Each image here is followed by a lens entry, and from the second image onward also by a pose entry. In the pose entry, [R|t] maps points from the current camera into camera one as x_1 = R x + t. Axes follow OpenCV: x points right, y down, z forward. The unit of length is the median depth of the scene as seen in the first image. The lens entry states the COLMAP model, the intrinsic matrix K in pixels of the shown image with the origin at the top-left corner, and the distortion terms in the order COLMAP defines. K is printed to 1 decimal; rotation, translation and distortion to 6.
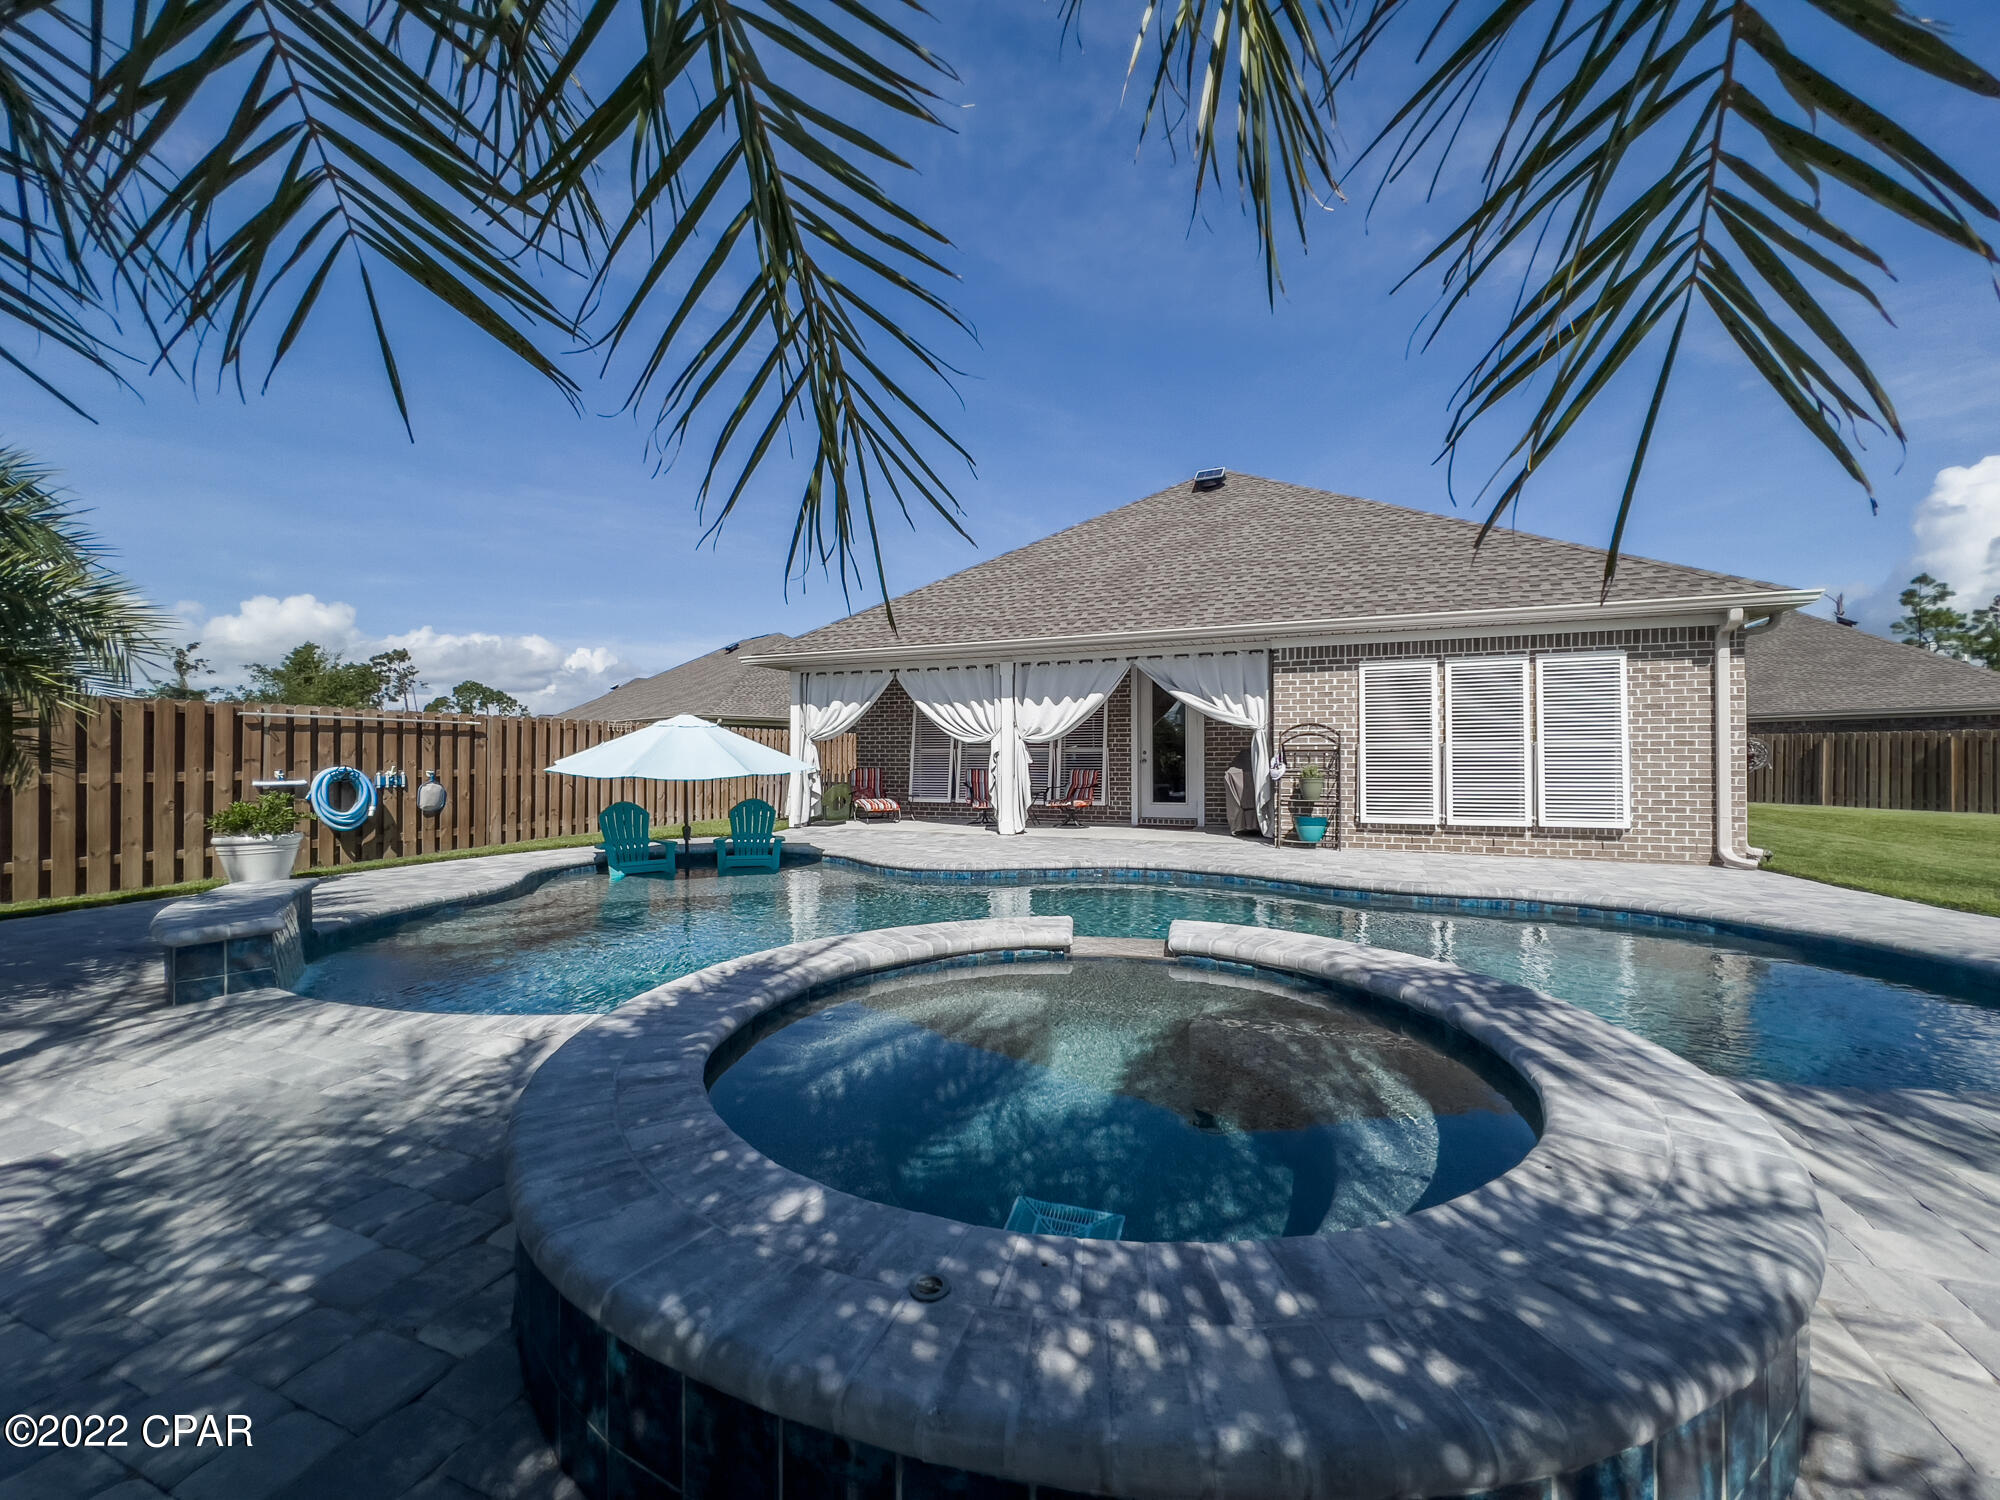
lens RADIAL K [[801.0, 0, 1004.8], [0, 801.0, 756.4], [0, 0, 1]] dist [-0.000474, -0.000040]
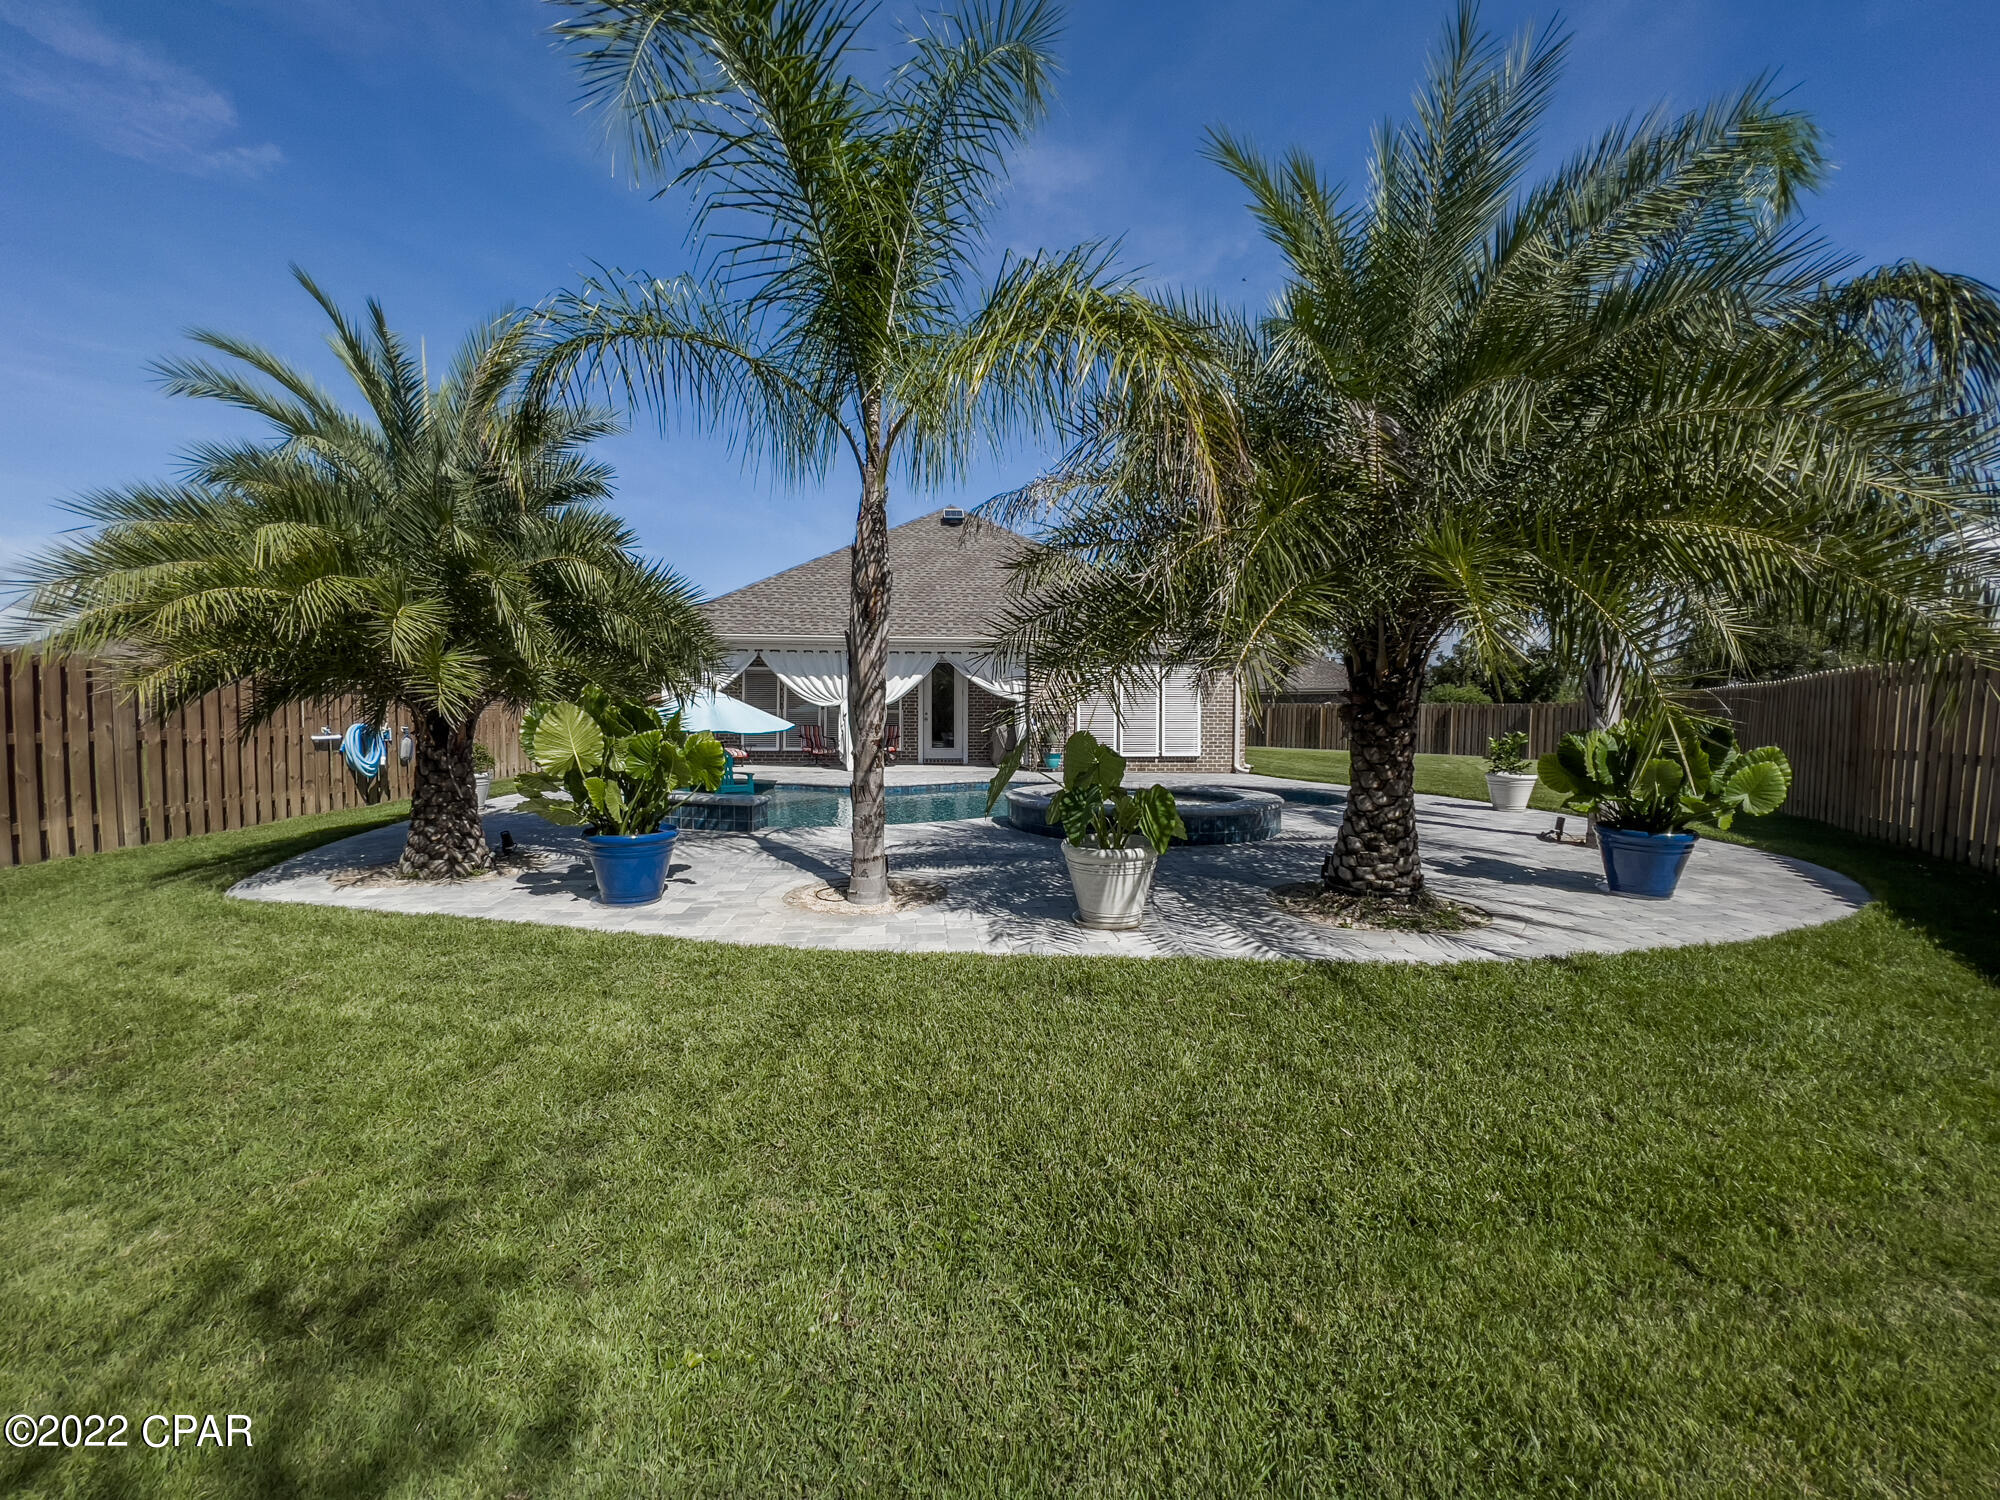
lens RADIAL K [[794.8, 0, 1000.0], [0, 794.8, 750.0], [0, 0, 1]] dist [-0.000290, -0.000050]
pose [[0.887521, -0.013906, 0.460558, -0.514819], [-0.008767, 0.998854, 0.047054, -0.011178], [-0.460684, -0.045799, 0.886382, -0.466615]]
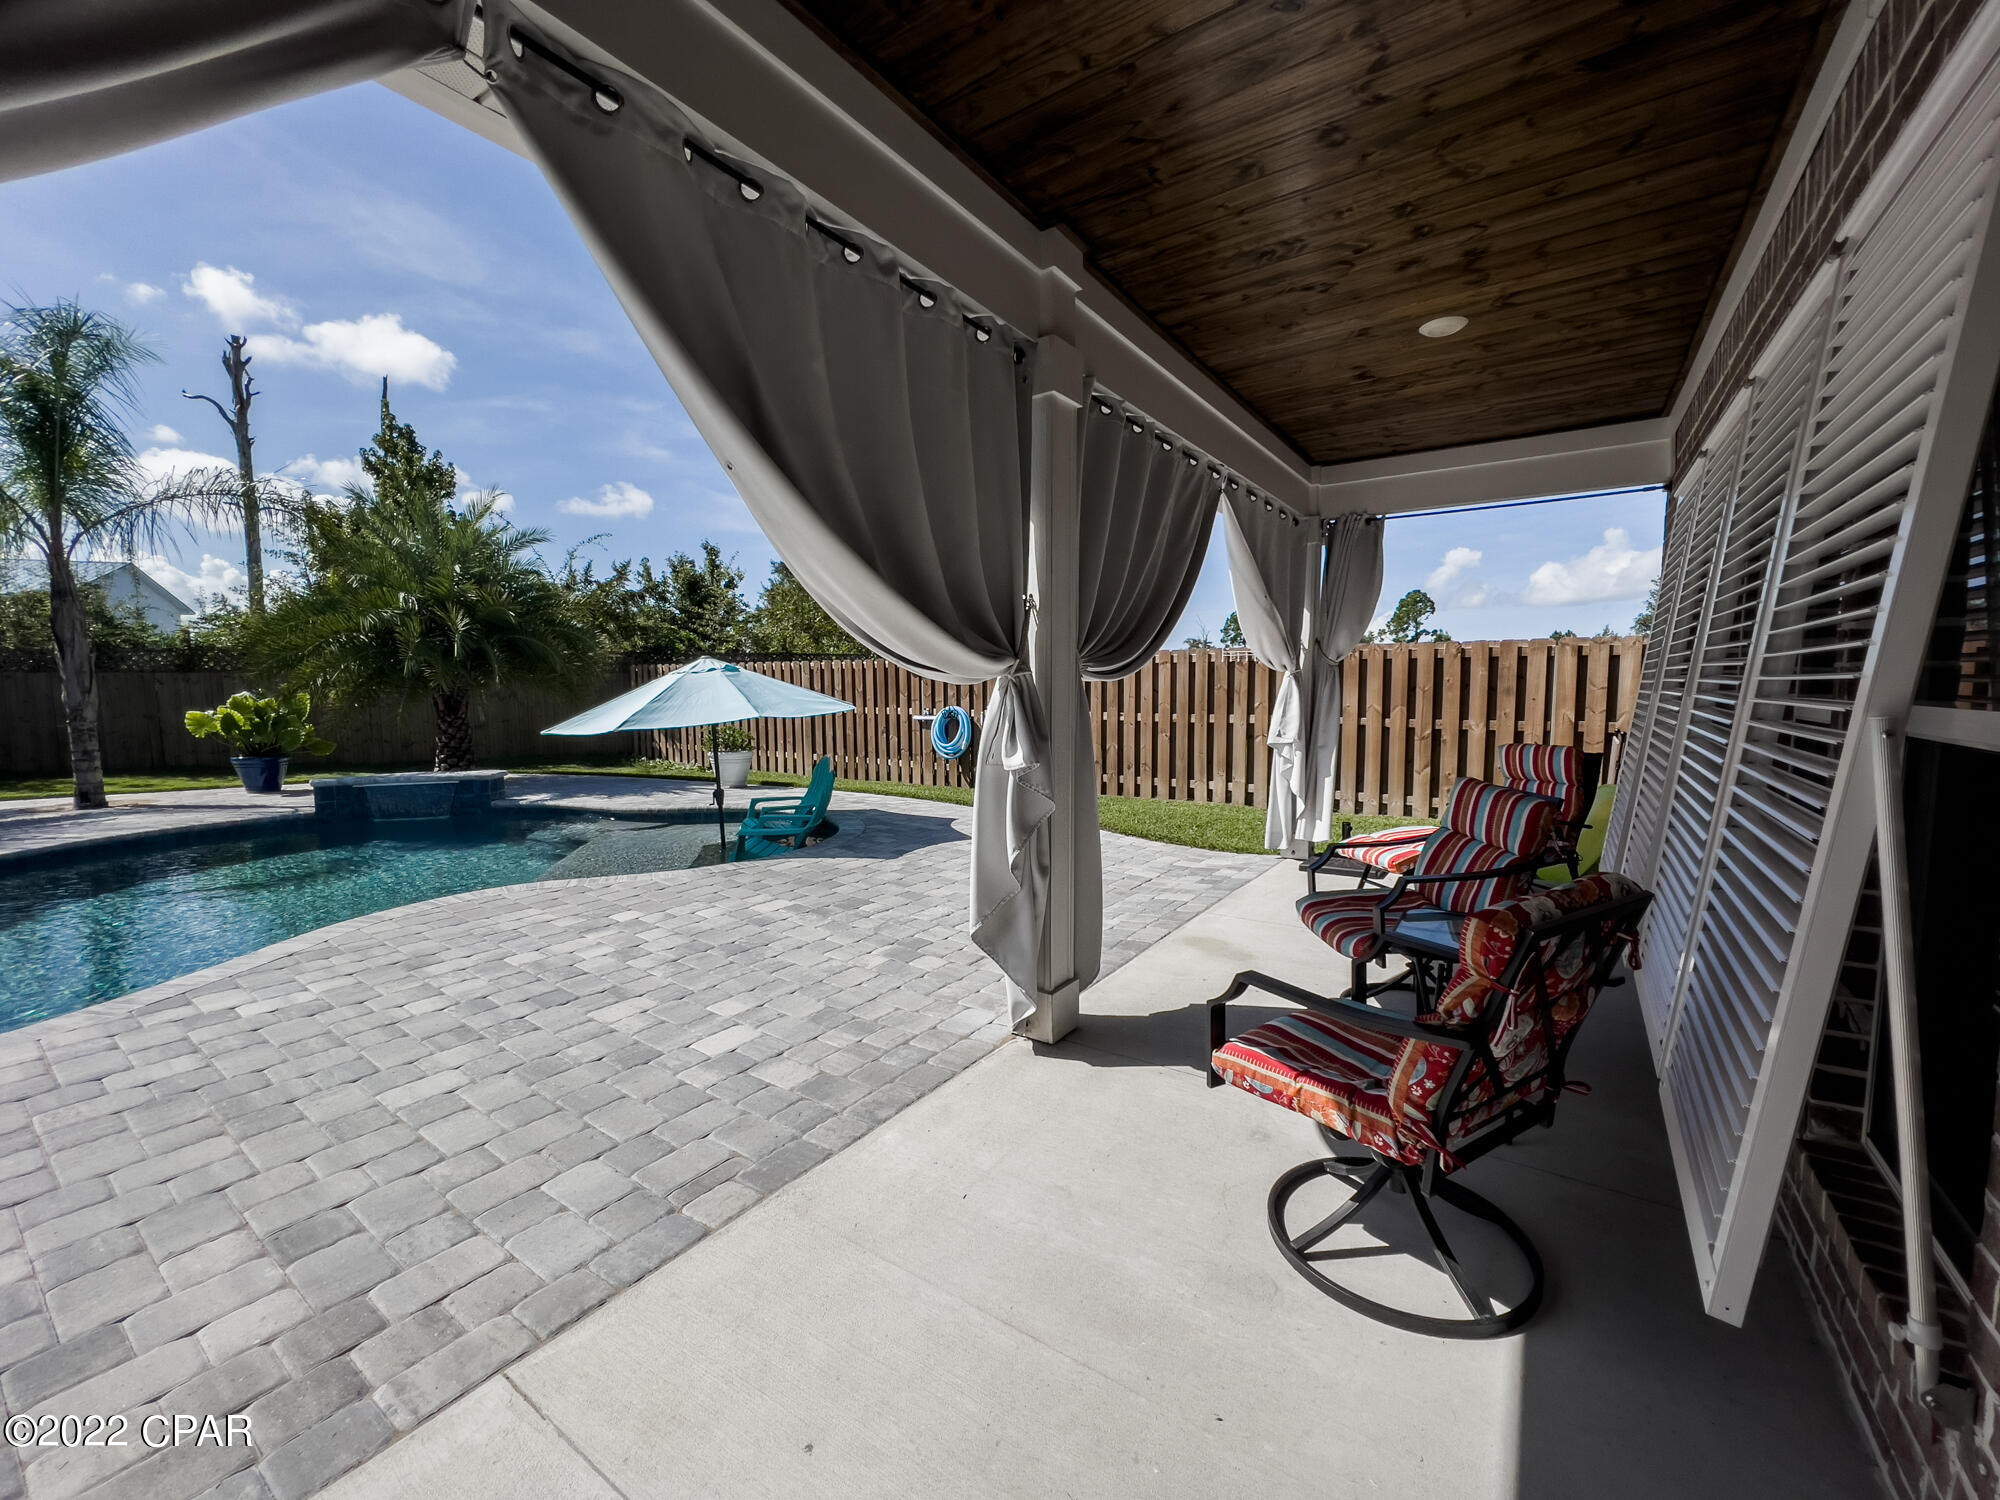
lens RADIAL K [[801.0, 0, 1004.8], [0, 801.0, 756.4], [0, 0, 1]] dist [-0.000474, -0.000040]
pose [[-0.229874, 0.079748, -0.969948, 0.311883], [0.003614, 0.996700, 0.081091, -0.008471], [0.973214, 0.015136, -0.229404, 1.308930]]
